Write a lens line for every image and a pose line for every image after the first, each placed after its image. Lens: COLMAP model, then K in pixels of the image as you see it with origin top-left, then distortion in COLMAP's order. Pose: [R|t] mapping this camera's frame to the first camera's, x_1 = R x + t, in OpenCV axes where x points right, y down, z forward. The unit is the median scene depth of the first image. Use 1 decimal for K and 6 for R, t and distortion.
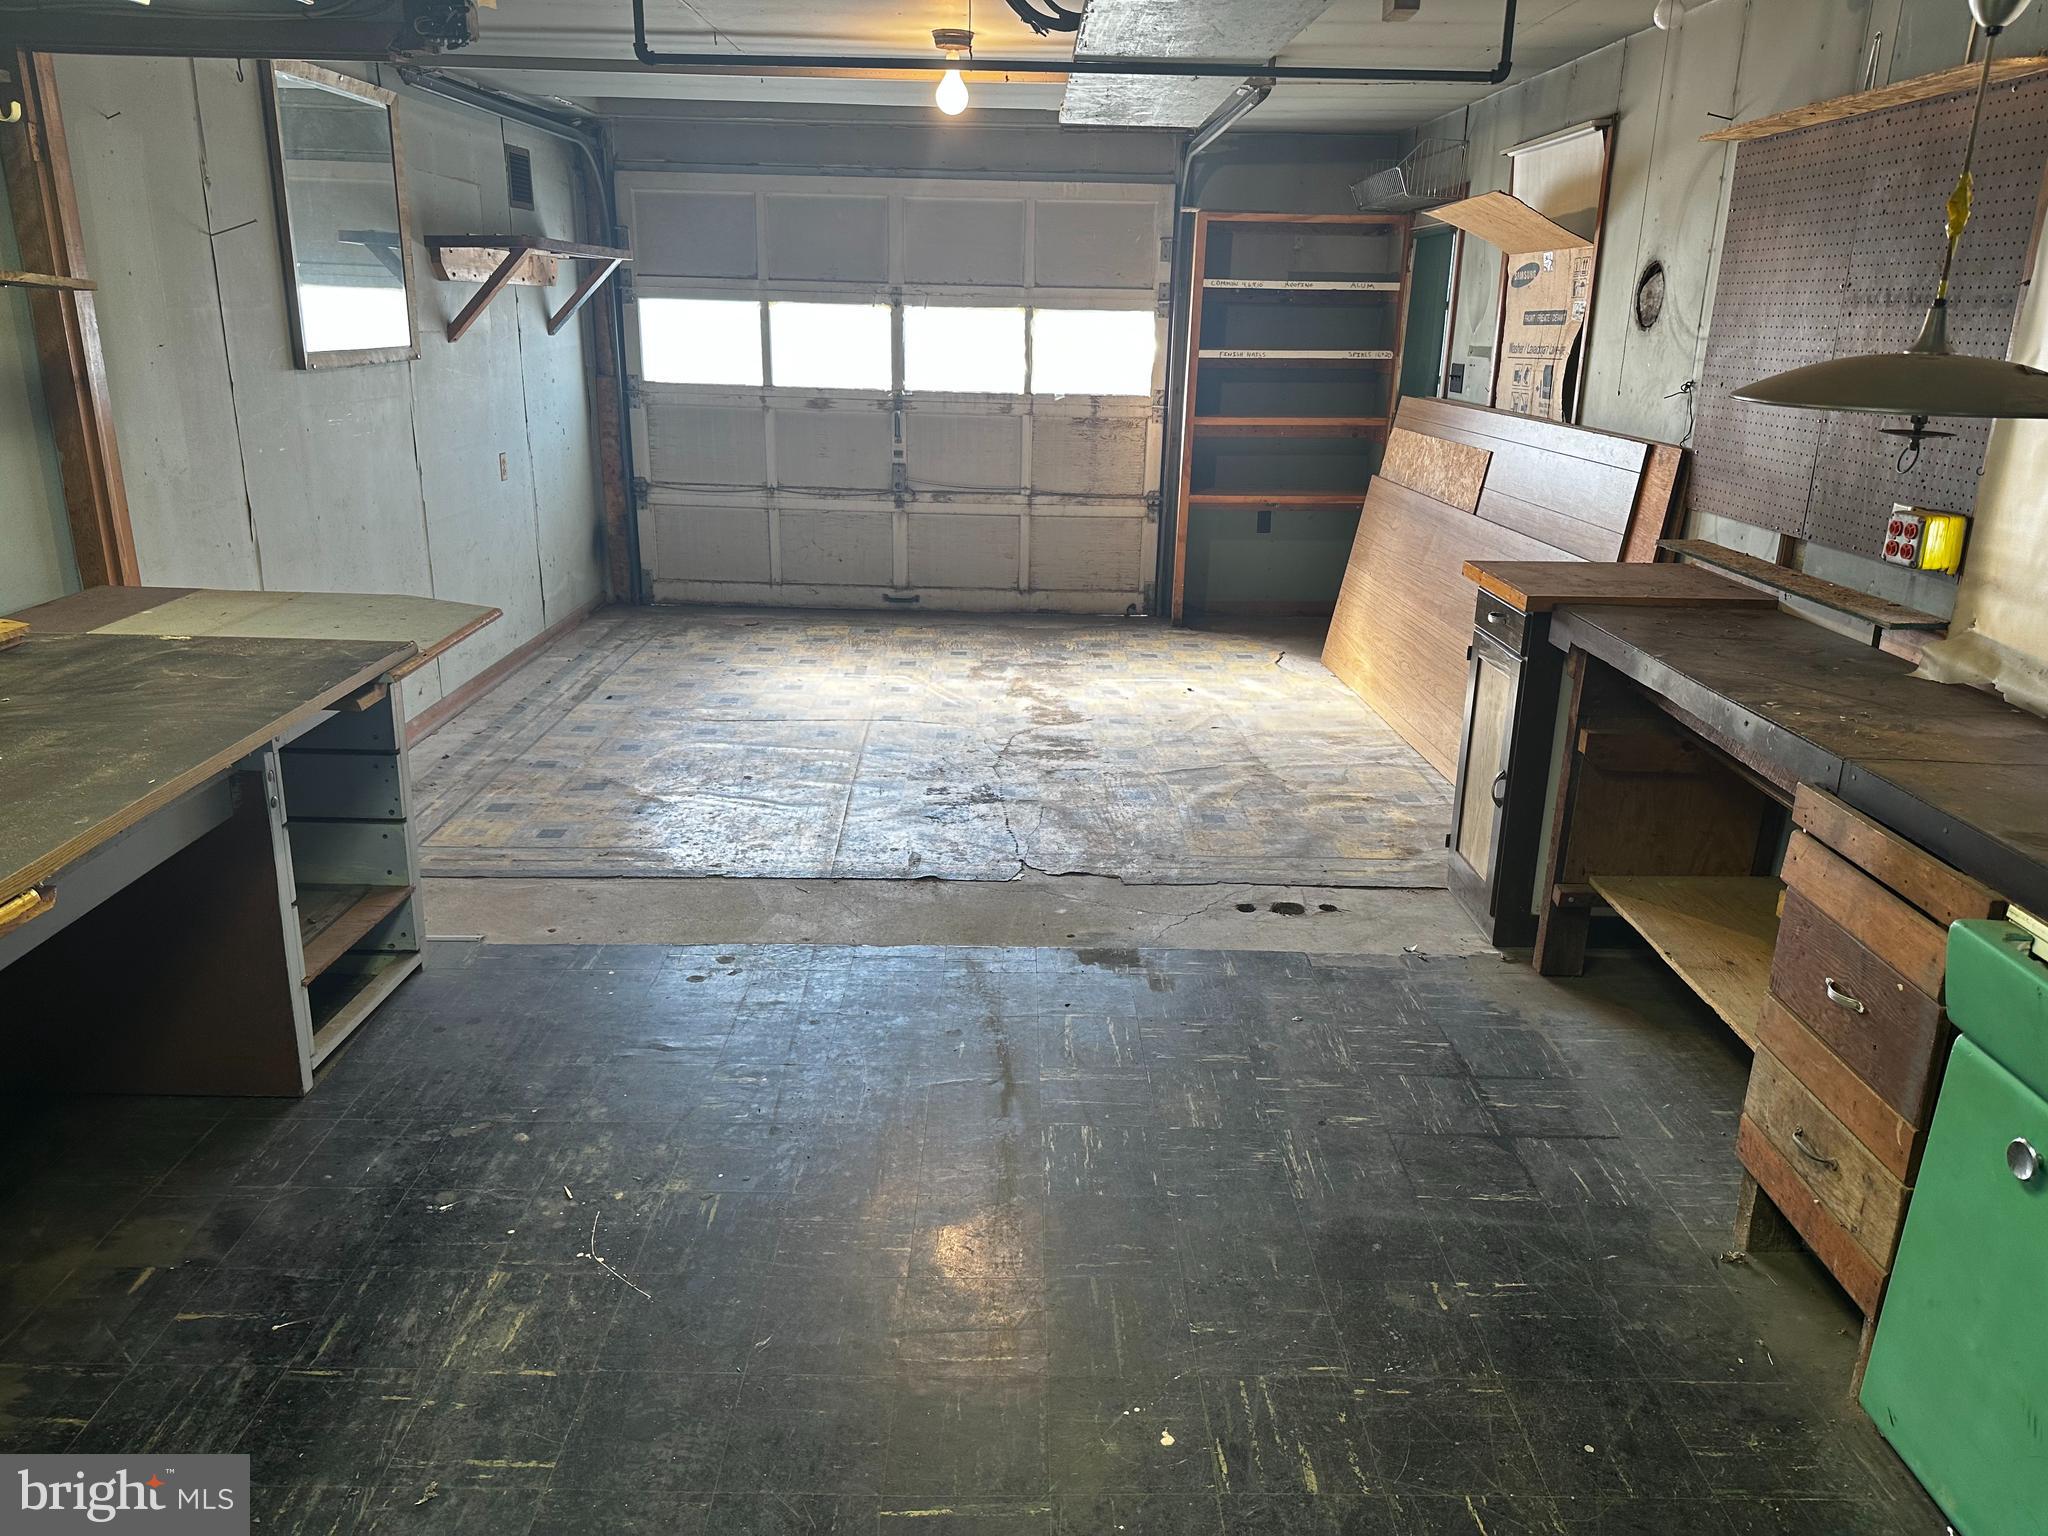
lens RADIAL K [[1441.4, 0, 1024.0], [0, 1441.4, 768.0], [0, 0, 1]] dist [0.115162, -0.171992]
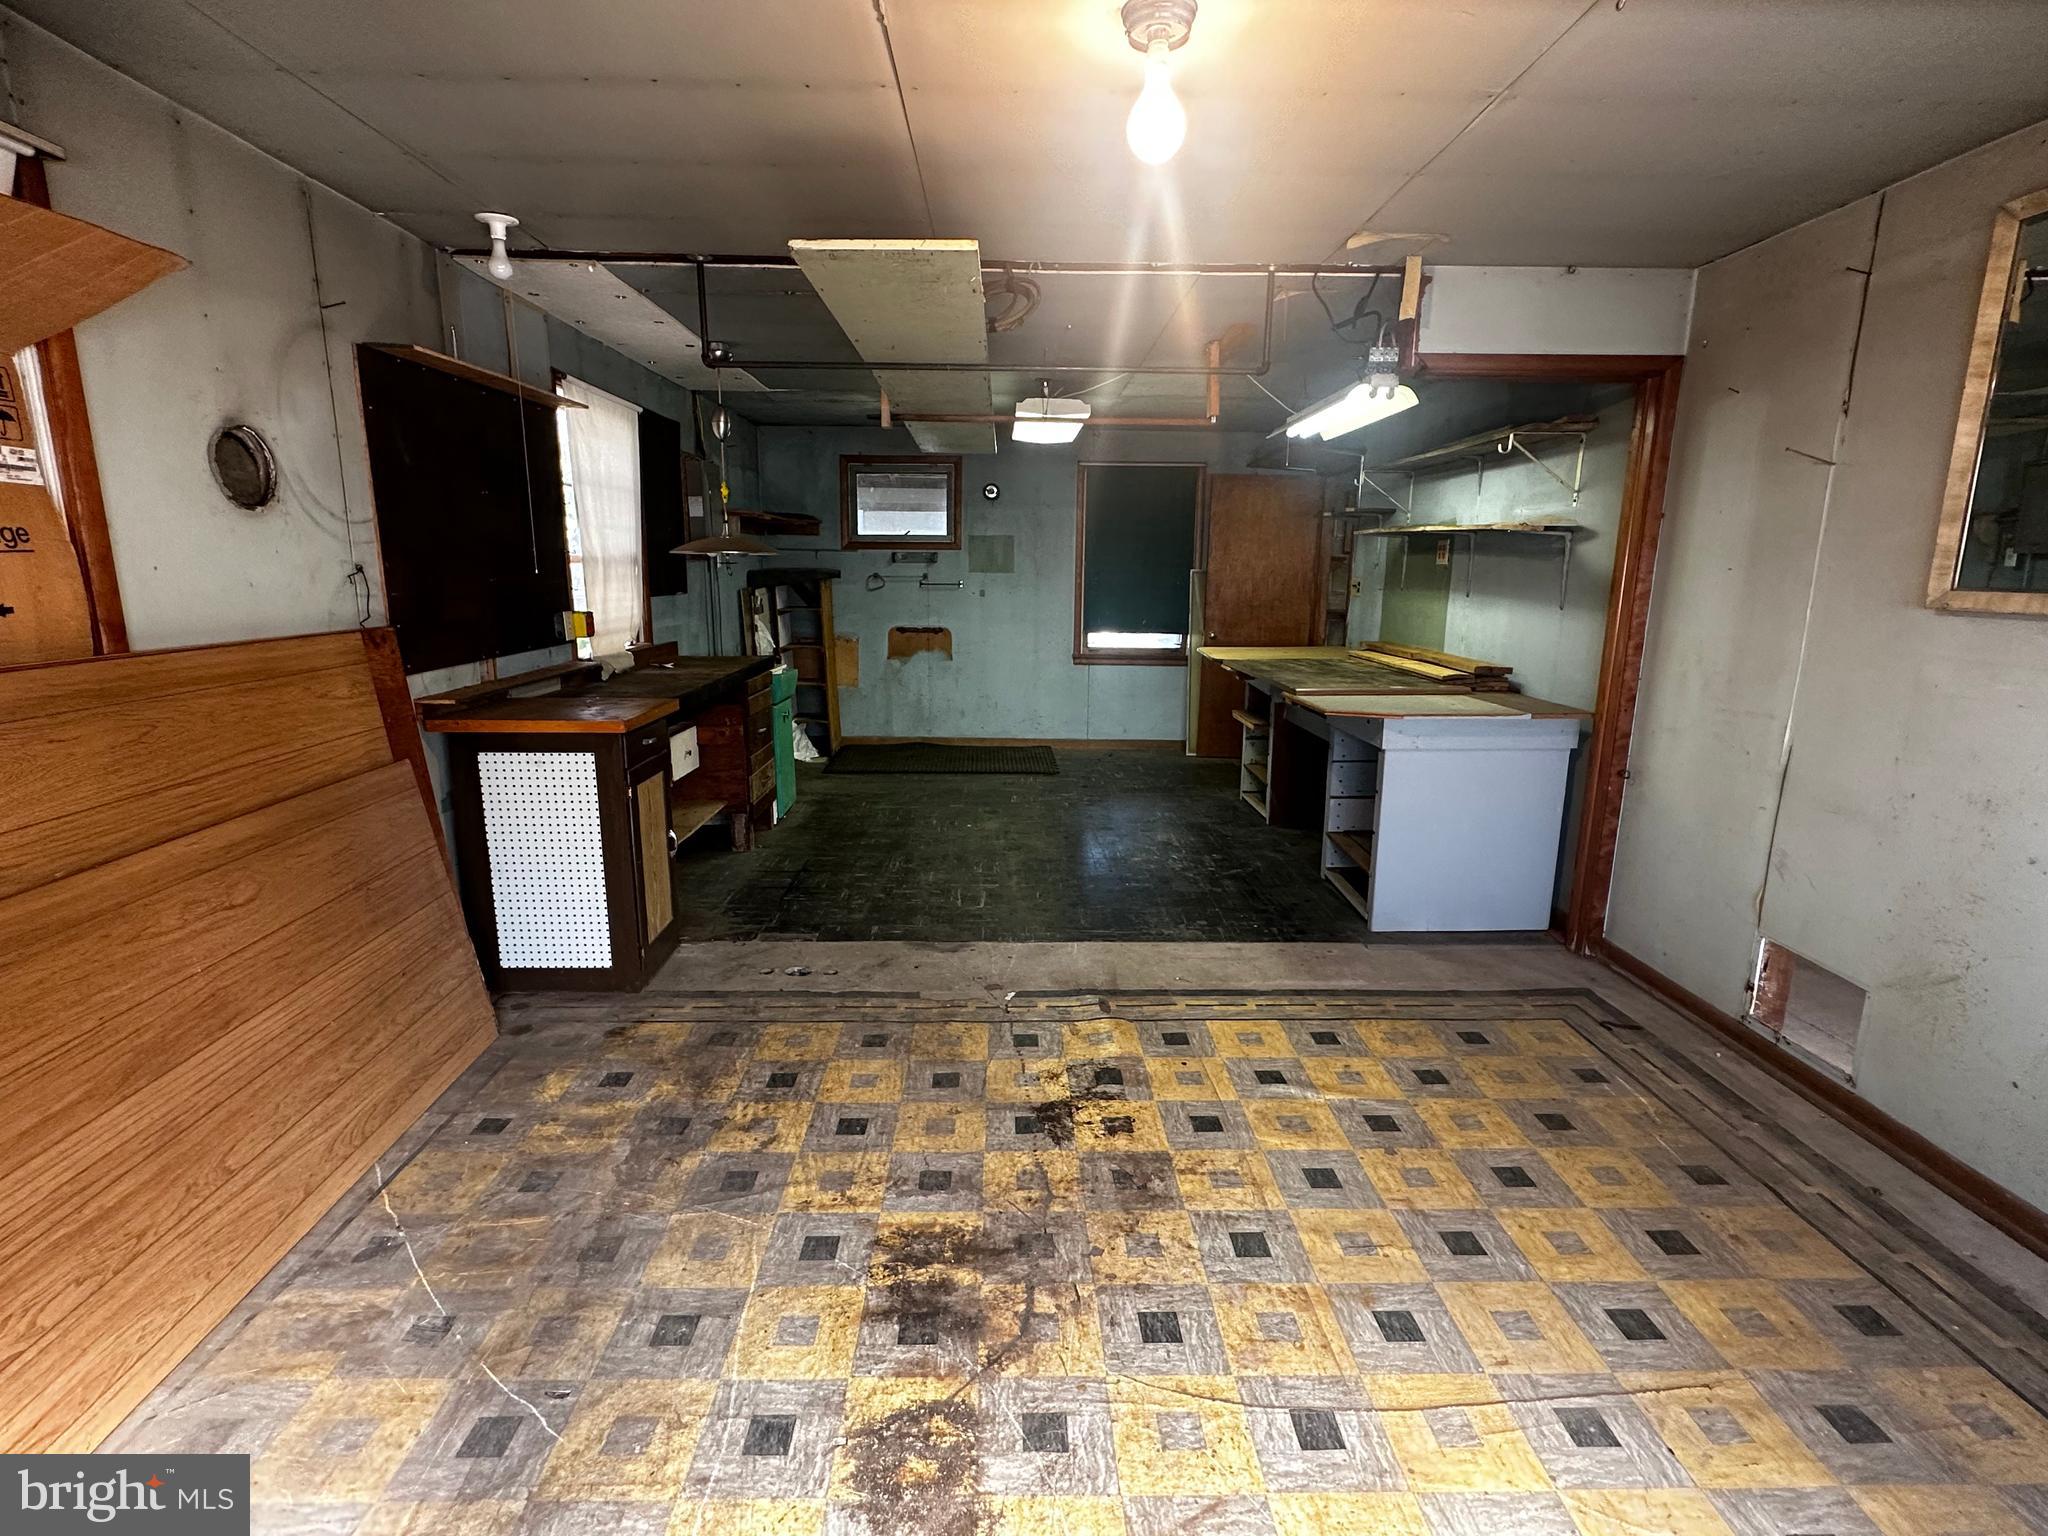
lens RADIAL K [[1010.9, 0, 1024.0], [0, 1010.9, 768.0], [0, 0, 1]] dist [0.000124, -0.000009]
pose [[-0.999491, -0.024890, -0.019970, 0.005209], [-0.031465, 0.872963, 0.486771, -0.479250], [0.005317, 0.487152, -0.873301, 1.622632]]
